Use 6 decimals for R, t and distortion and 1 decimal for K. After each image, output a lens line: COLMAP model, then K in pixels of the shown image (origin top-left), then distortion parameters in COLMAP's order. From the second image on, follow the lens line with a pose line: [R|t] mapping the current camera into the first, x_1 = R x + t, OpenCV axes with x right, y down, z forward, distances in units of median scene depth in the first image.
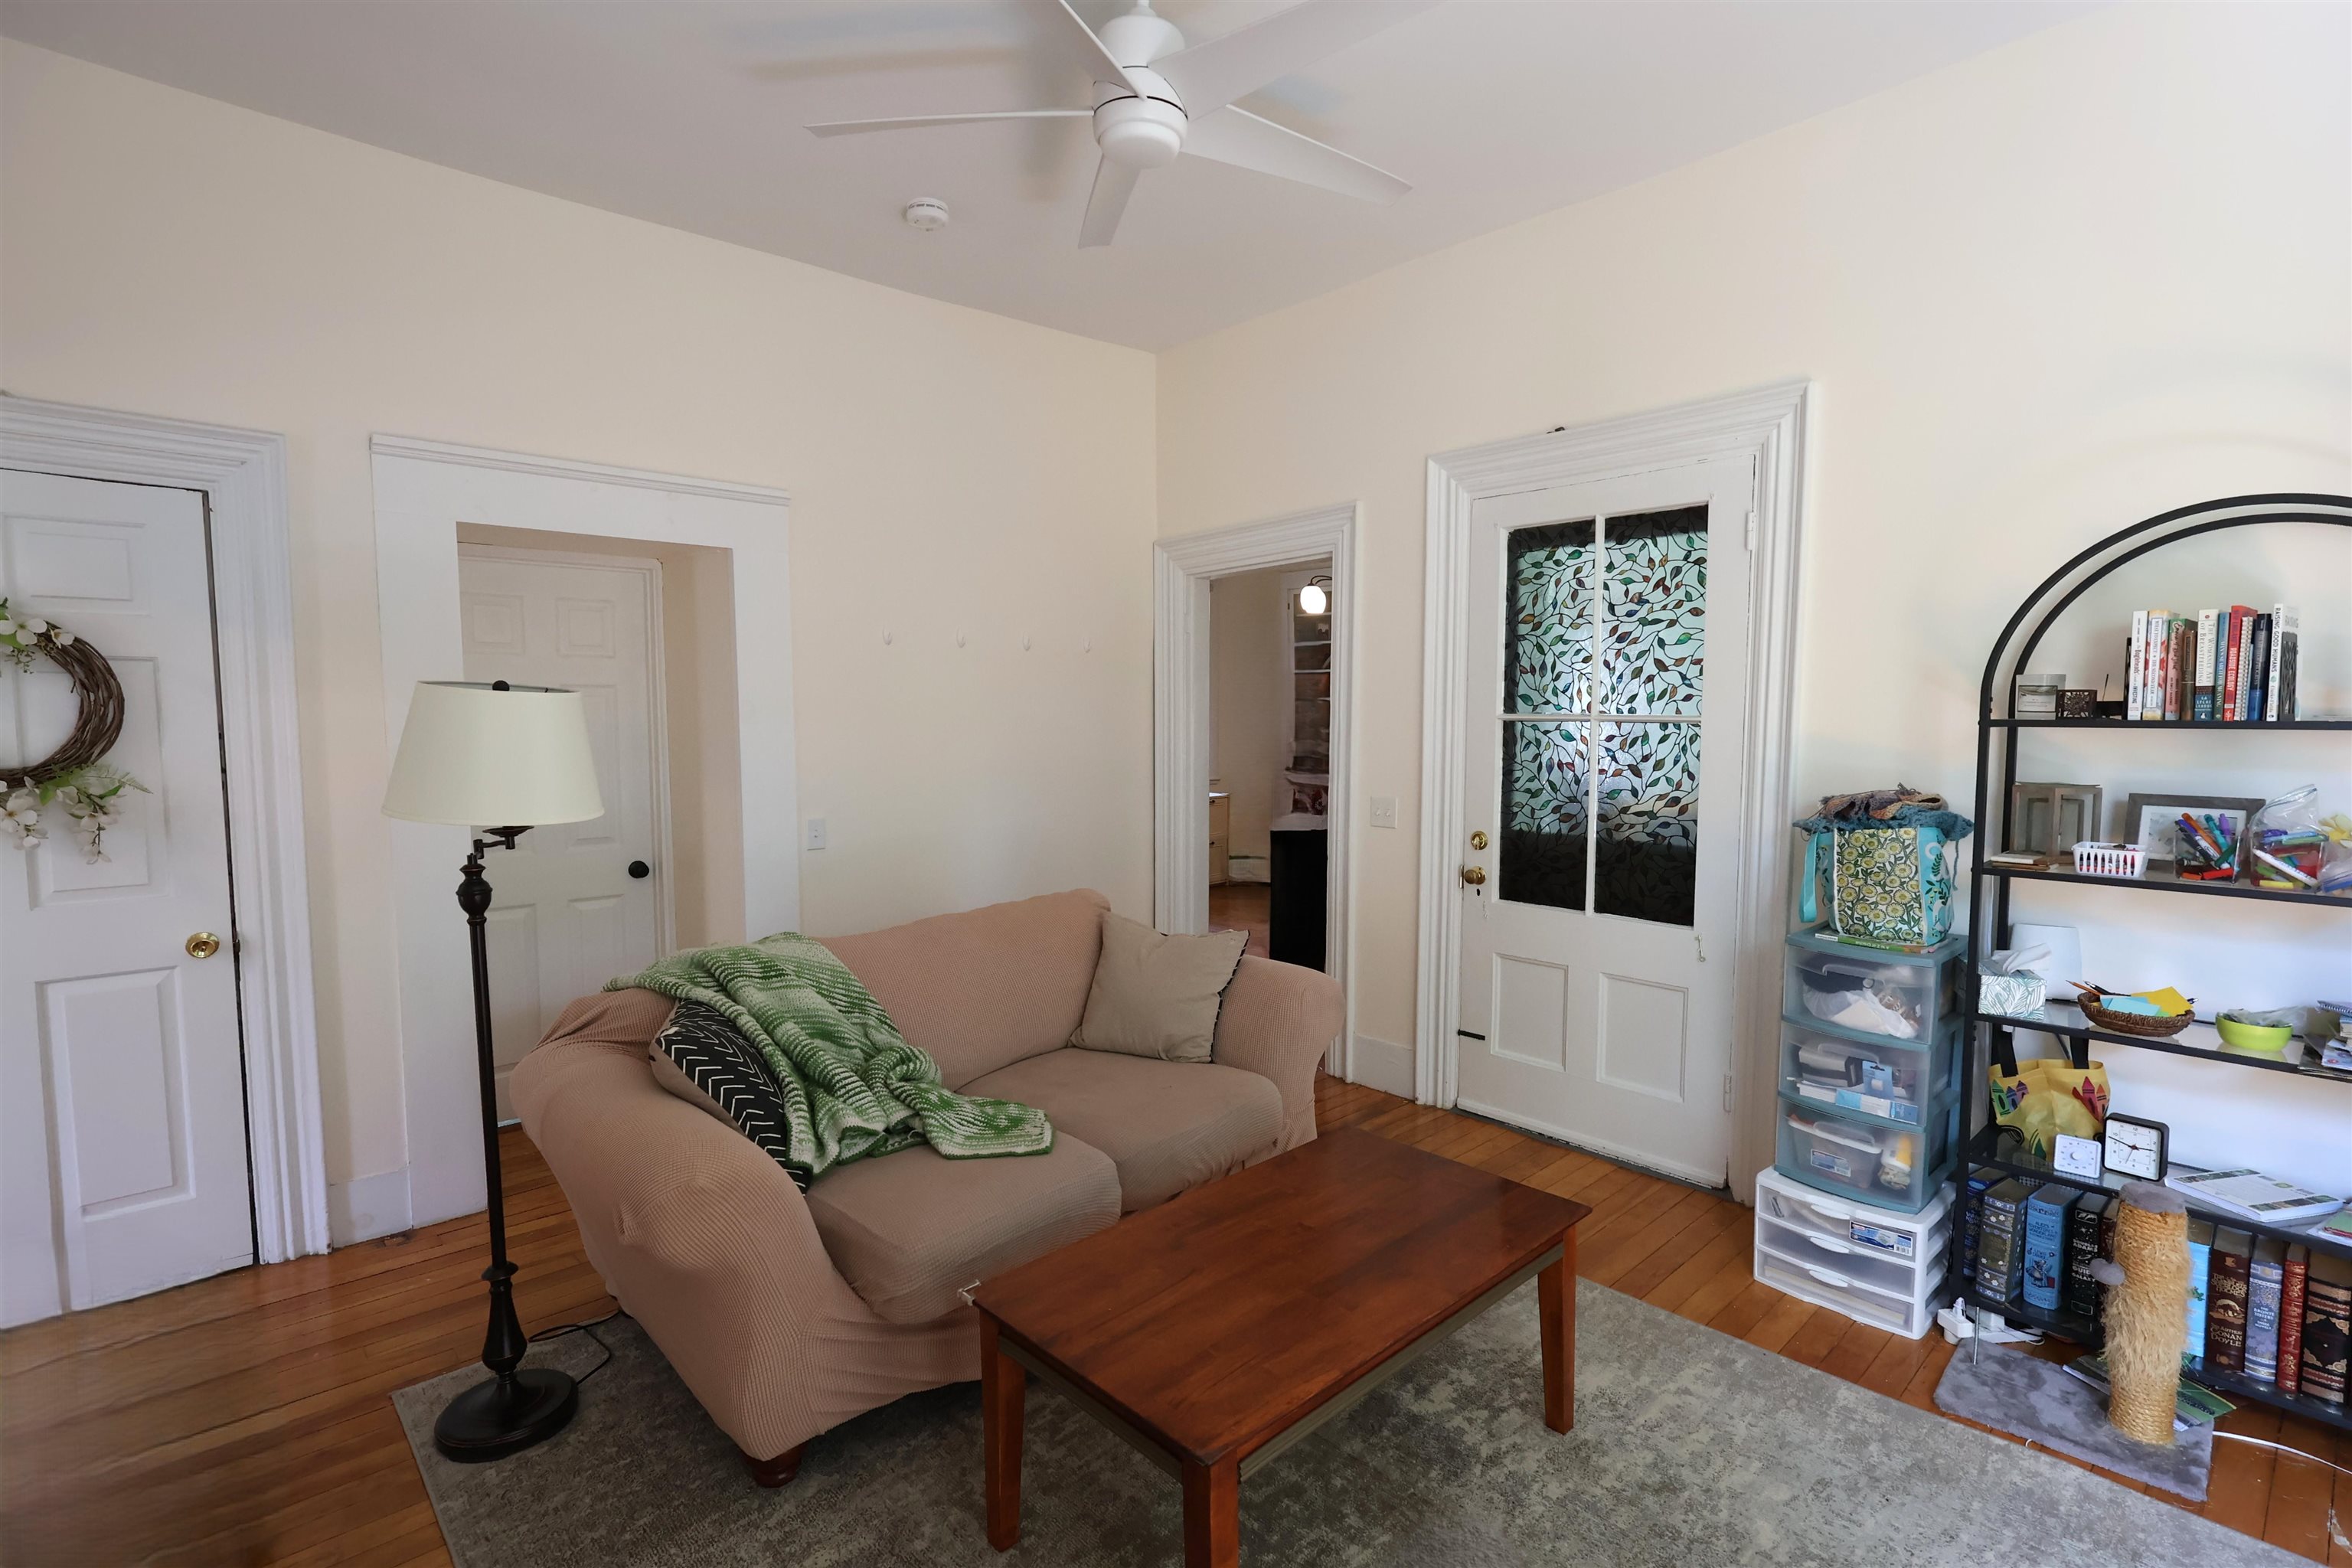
lens RADIAL K [[1100.3, 0, 1177.2], [0, 1100.3, 776.8], [0, 0, 1]] dist [-0.003659, -0.001032]
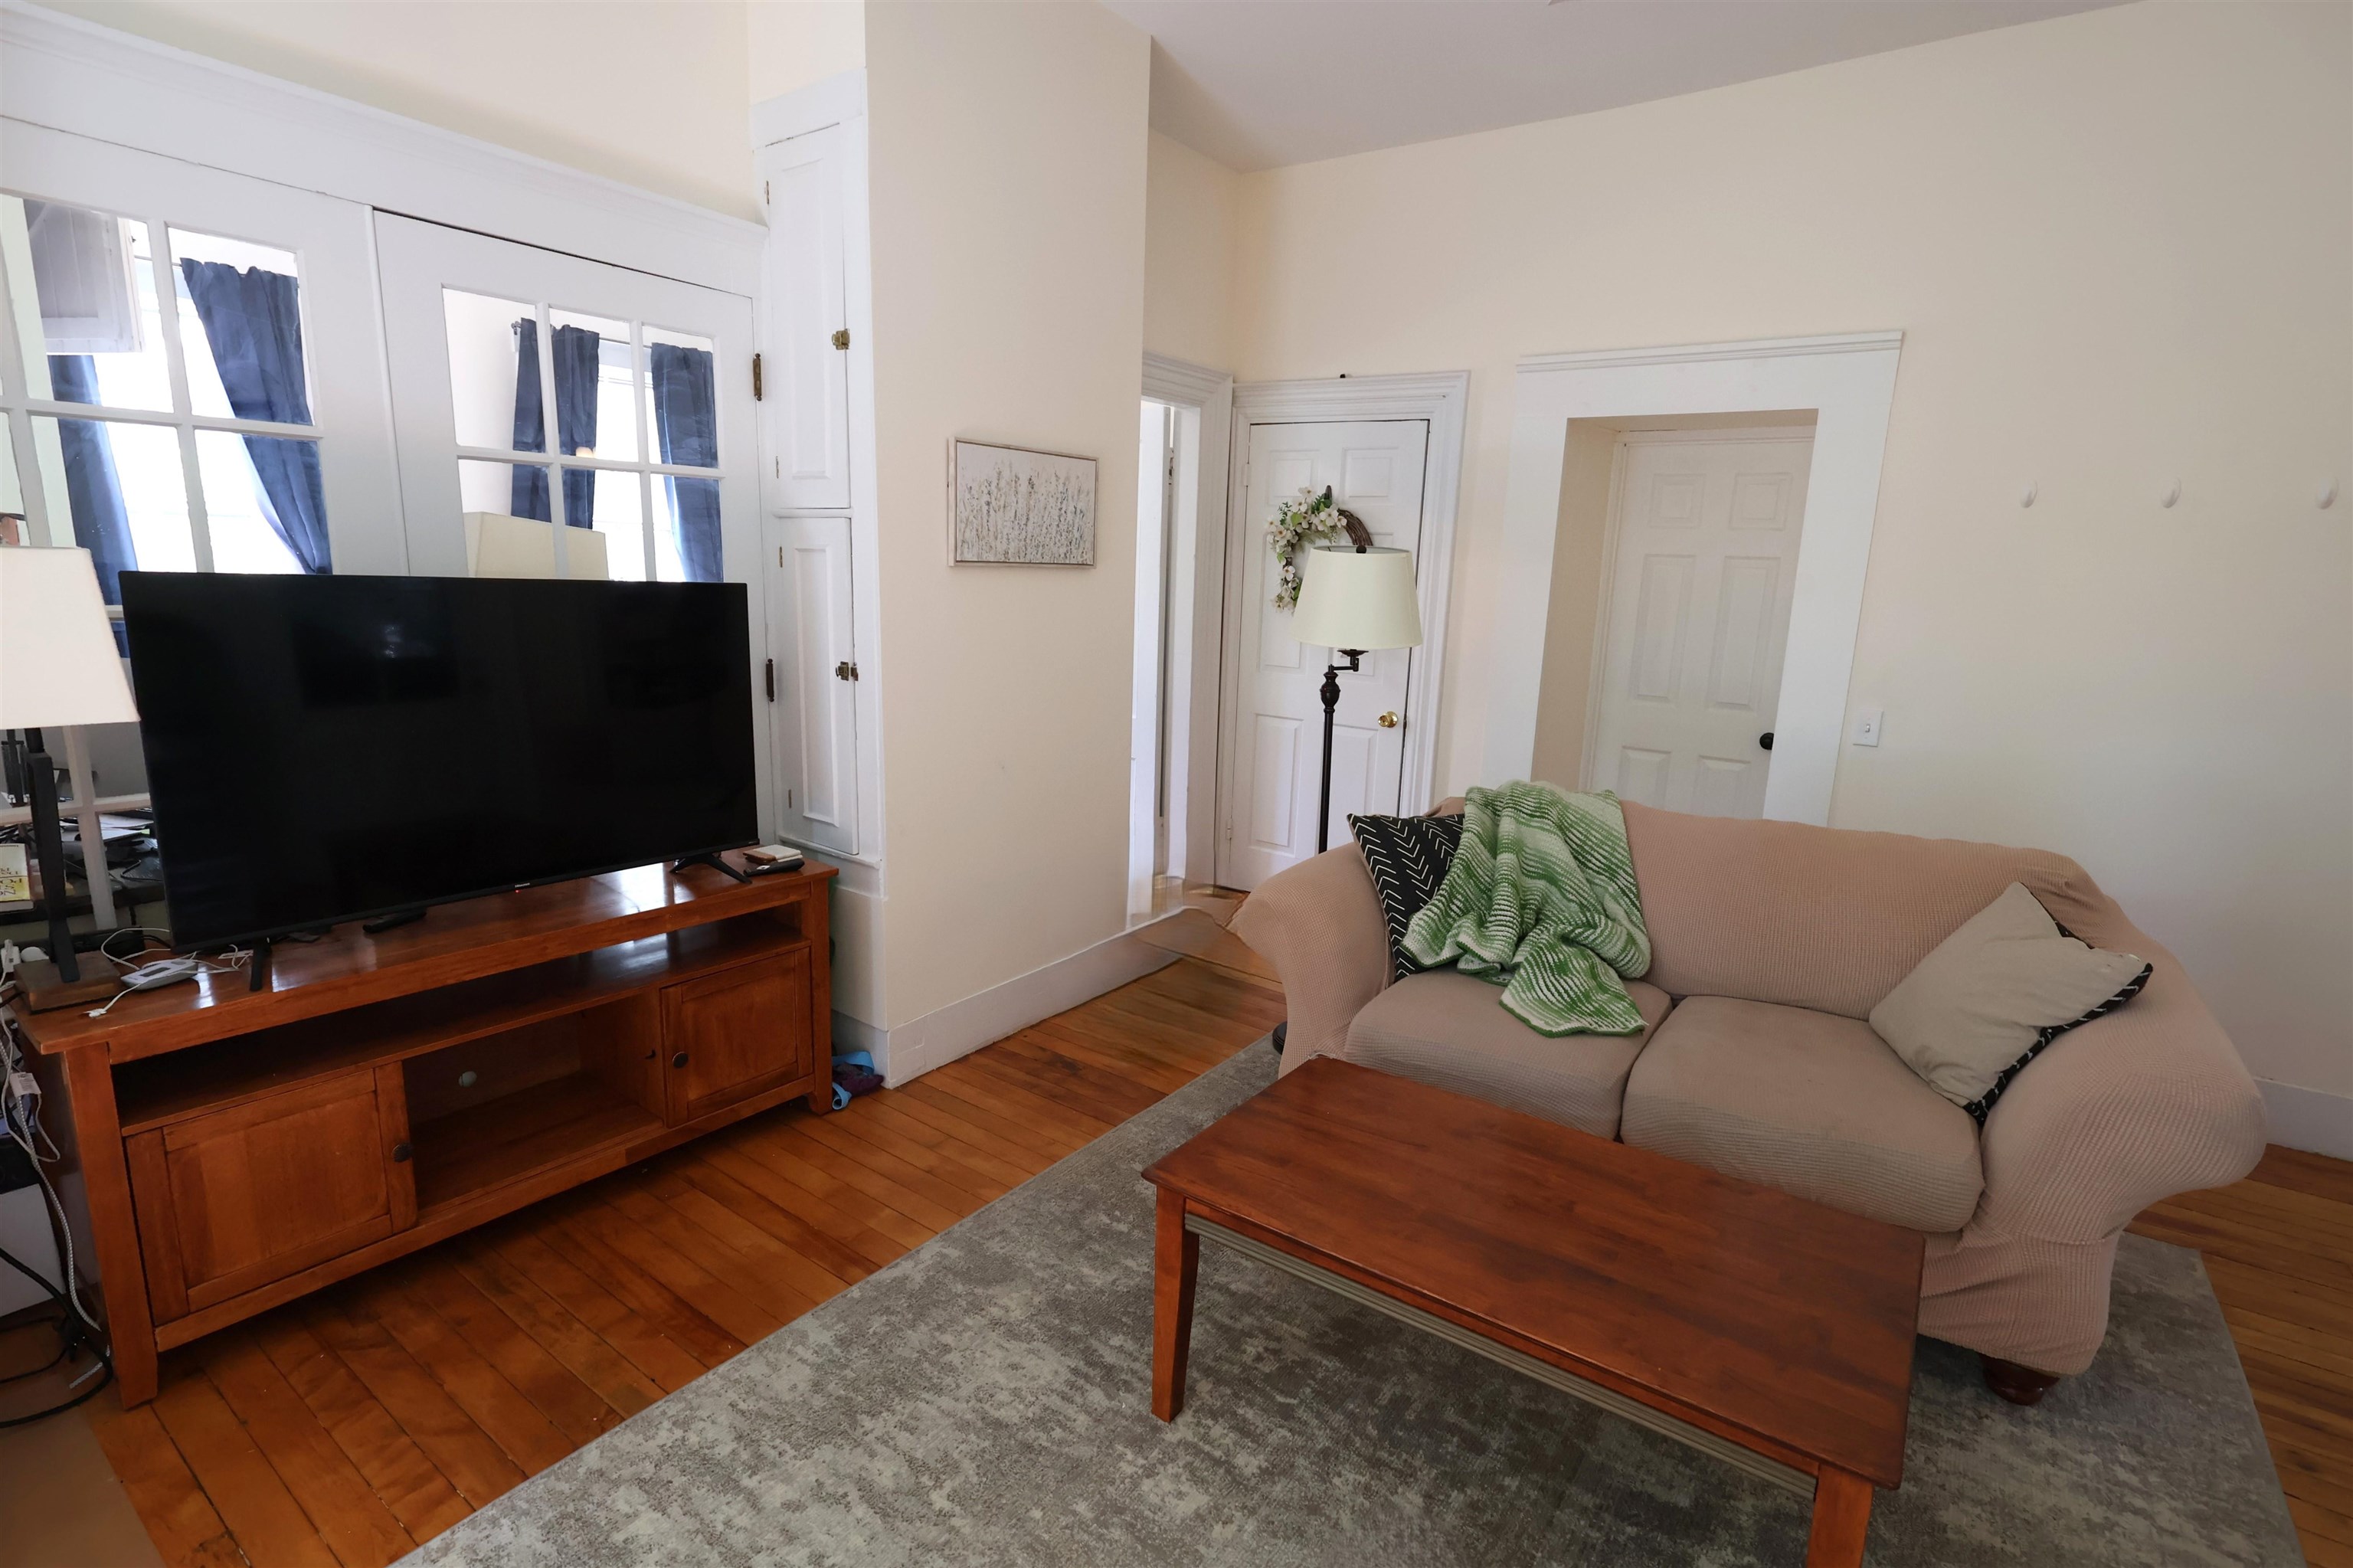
lens RADIAL K [[1103.7, 0, 1170.8], [0, 1103.7, 785.9], [0, 0, 1]] dist [-0.030782, 0.001687]
pose [[0.179781, 0.201686, -0.962809, 0.733326], [-0.089449, 0.978053, 0.188177, -0.028719], [0.979631, 0.052292, 0.193876, 0.486693]]
